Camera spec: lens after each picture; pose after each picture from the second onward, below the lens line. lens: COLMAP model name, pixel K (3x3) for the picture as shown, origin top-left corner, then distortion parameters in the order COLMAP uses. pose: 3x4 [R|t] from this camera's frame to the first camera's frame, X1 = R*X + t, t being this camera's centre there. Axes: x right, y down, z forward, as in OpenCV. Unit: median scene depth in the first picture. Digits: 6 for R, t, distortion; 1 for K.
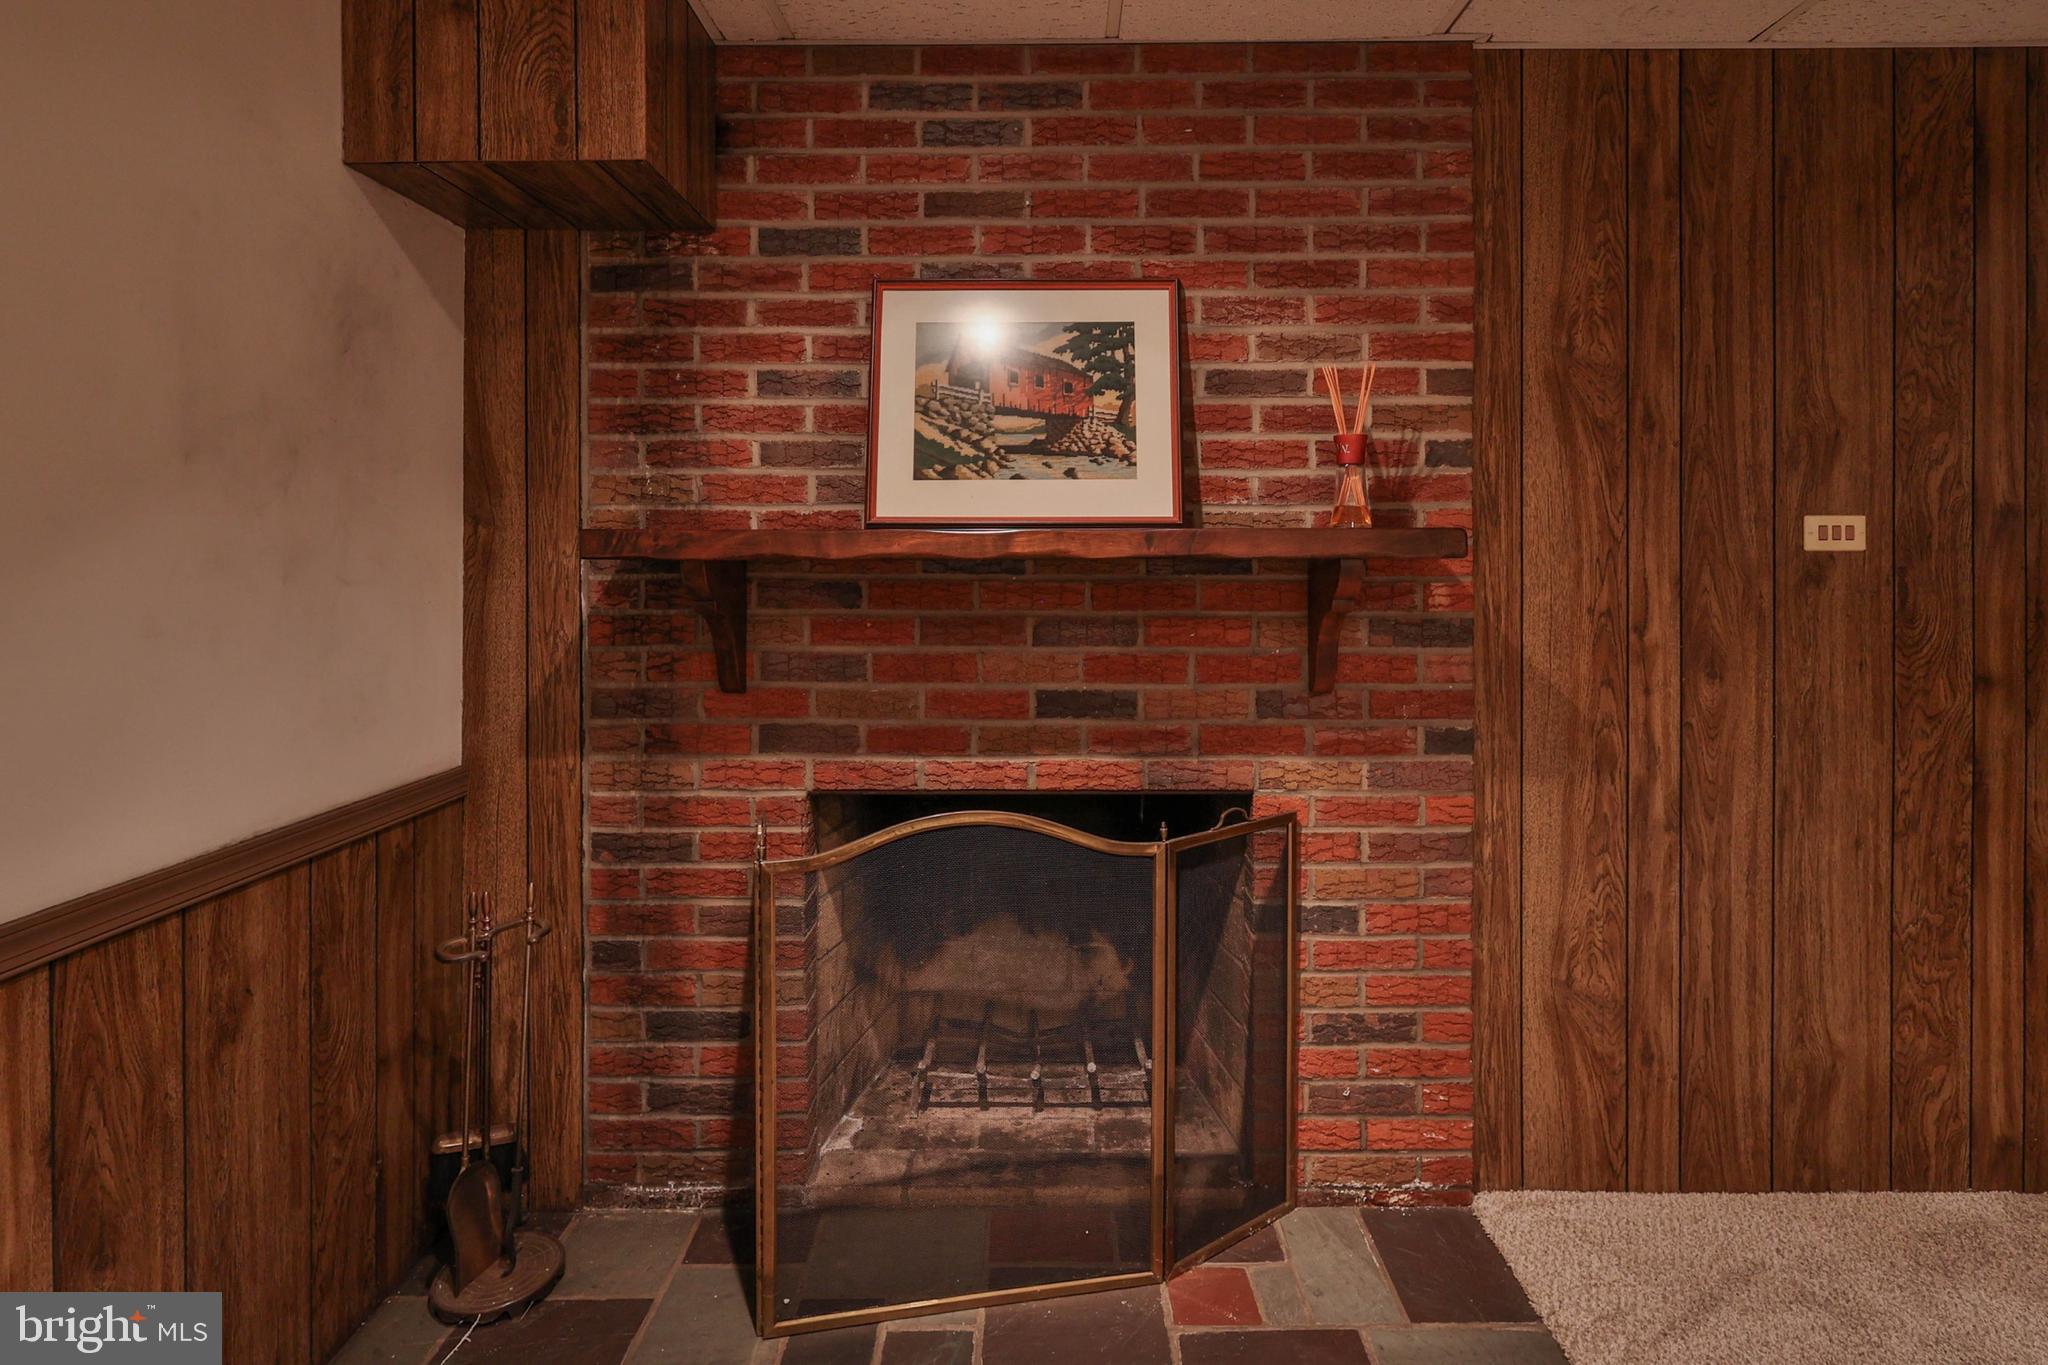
lens RADIAL K [[1089.1, 0, 1203.6], [0, 1089.1, 624.4], [0, 0, 1]] dist [0.004638, 0.000576]
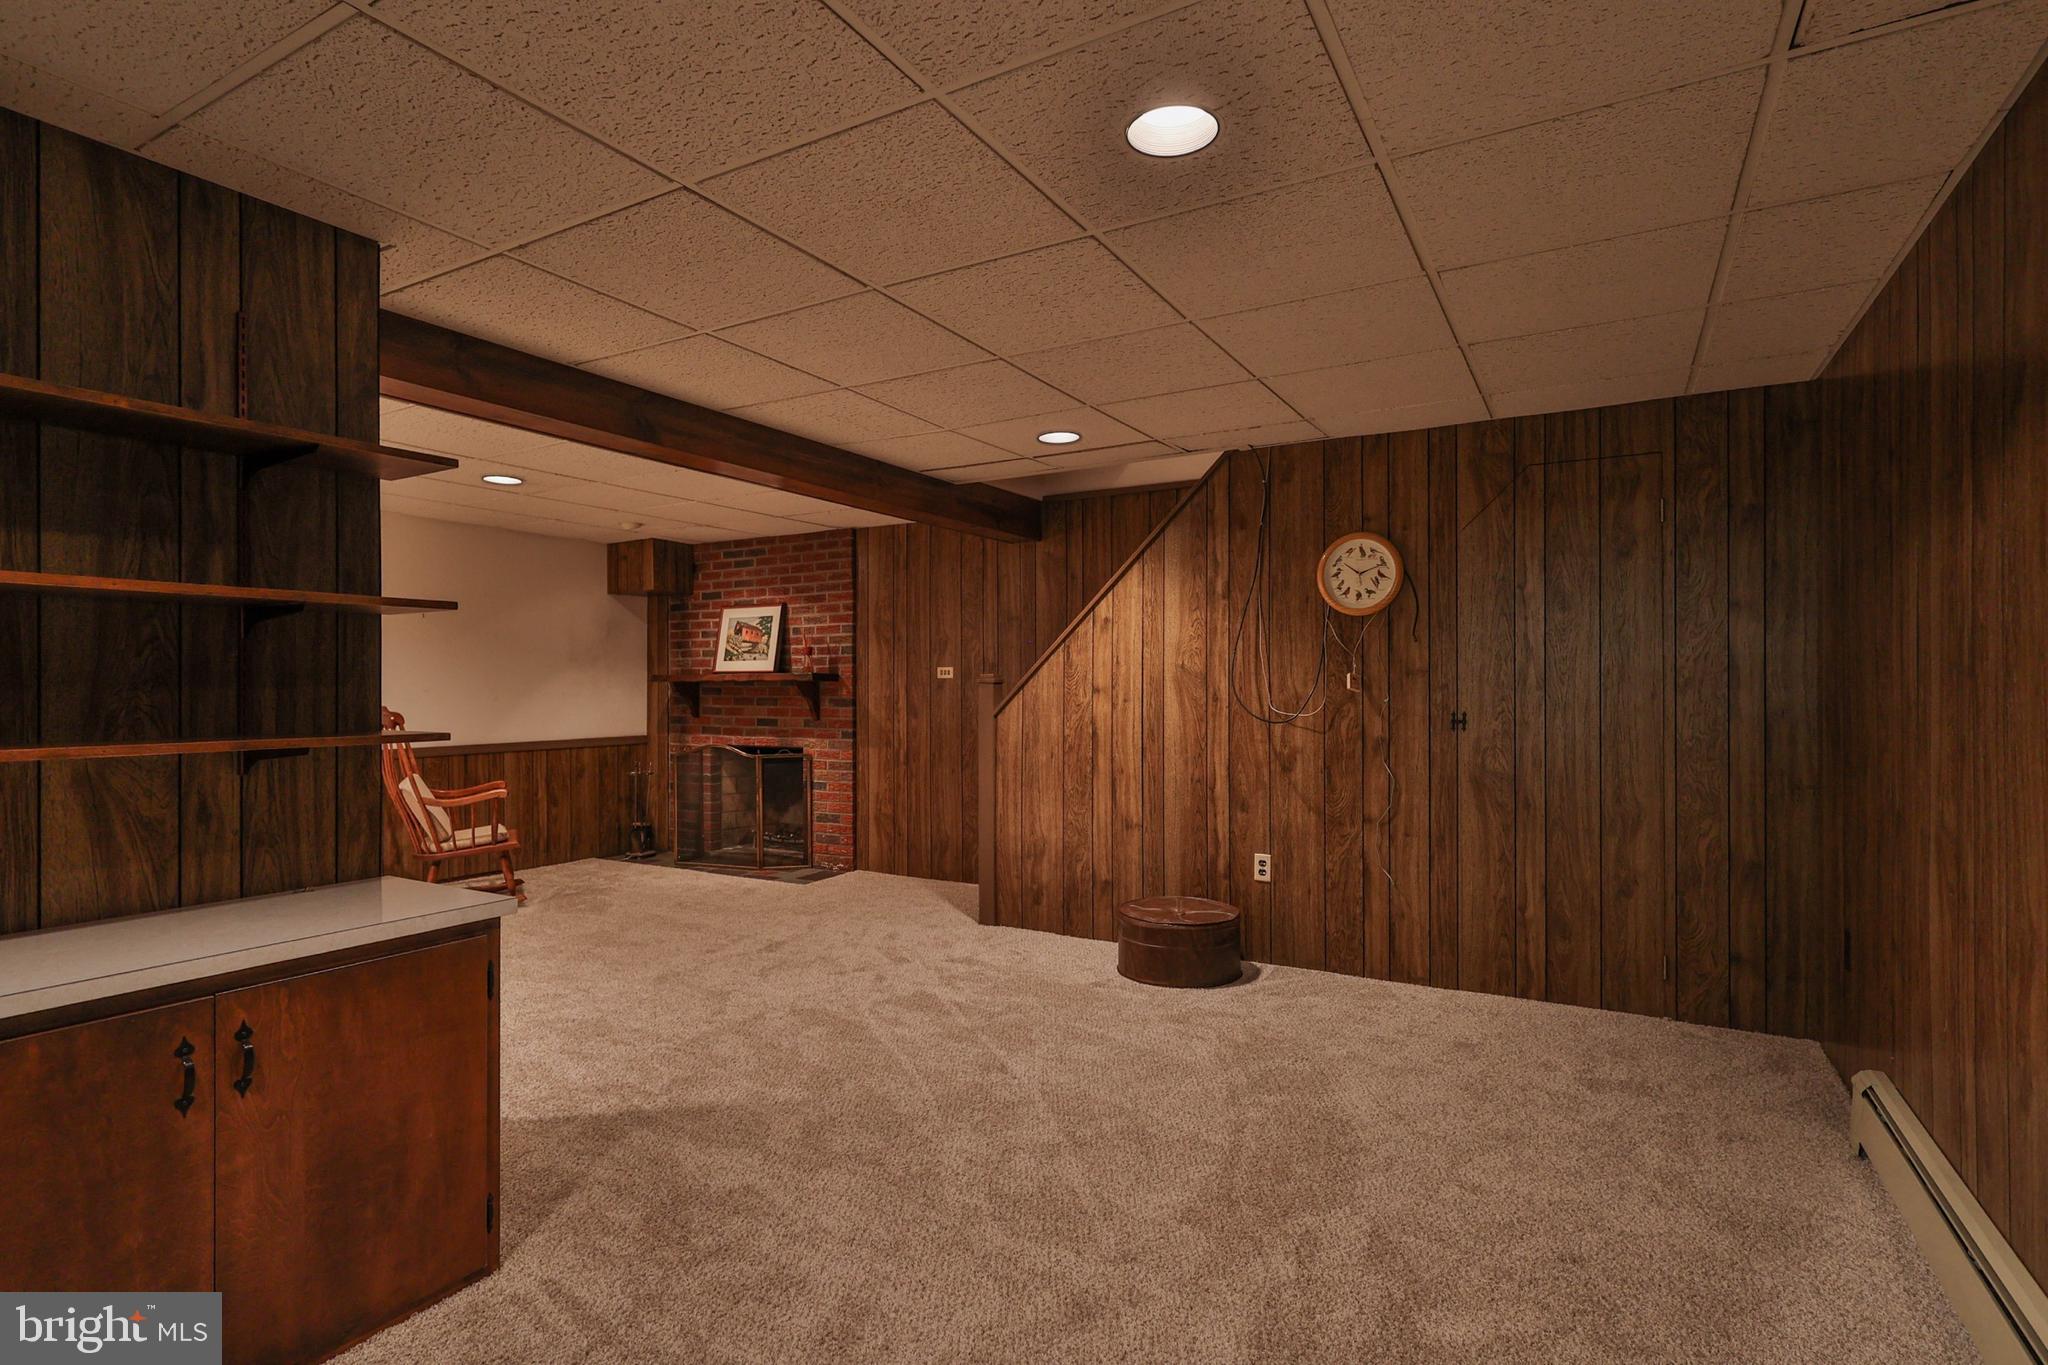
lens RADIAL K [[1009.1, 0, 1029.8], [0, 1009.1, 696.6], [0, 0, 1]] dist [-0.002456, 0.003565]
pose [[0.869829, 0.005784, -0.493319, 2.265180], [-0.002405, 0.999969, 0.007485, -0.037094], [0.493347, -0.005324, 0.869816, -1.444715]]
